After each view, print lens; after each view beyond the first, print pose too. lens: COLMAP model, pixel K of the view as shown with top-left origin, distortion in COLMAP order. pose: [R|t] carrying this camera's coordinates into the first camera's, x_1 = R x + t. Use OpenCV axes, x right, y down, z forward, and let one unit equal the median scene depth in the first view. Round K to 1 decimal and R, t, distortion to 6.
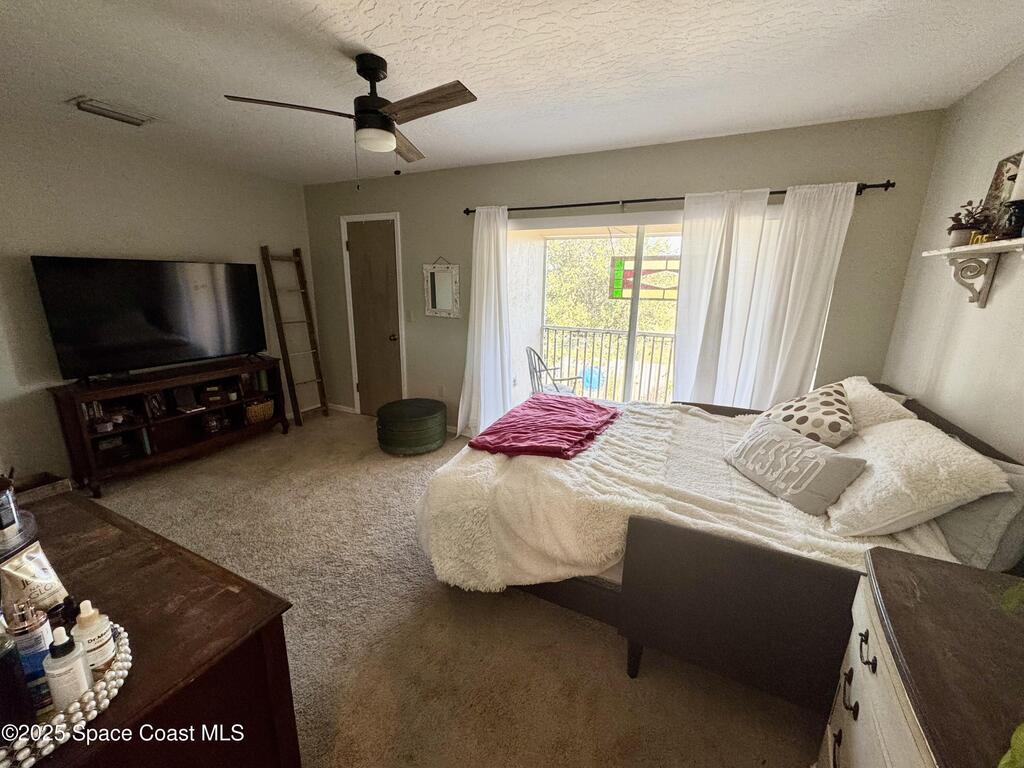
lens RADIAL K [[409.6, 0, 512.6], [0, 409.6, 381.9], [0, 0, 1]] dist [-0.008491, -0.000074]
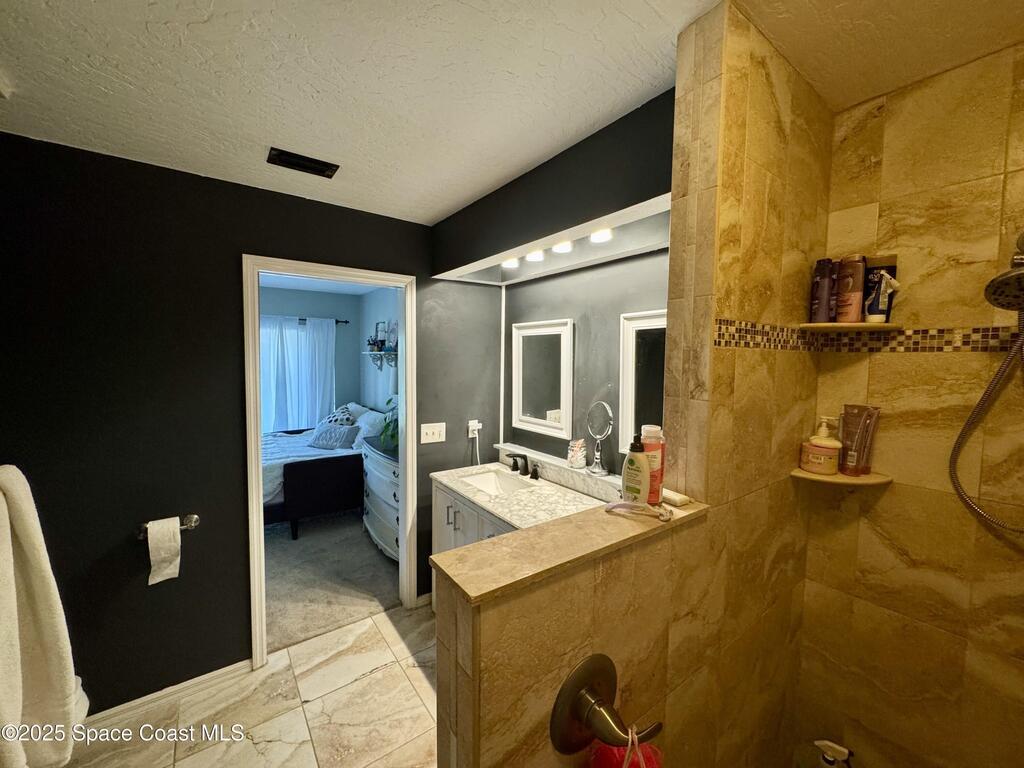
lens RADIAL K [[409.6, 0, 511.0], [0, 409.6, 382.3], [0, 0, 1]] dist [-0.008491, -0.000074]
pose [[0.459226, -0.059775, 0.886306, -1.003150], [0.206335, 0.977623, -0.040976, 0.201002], [-0.864024, 0.201693, 0.461284, -1.118358]]
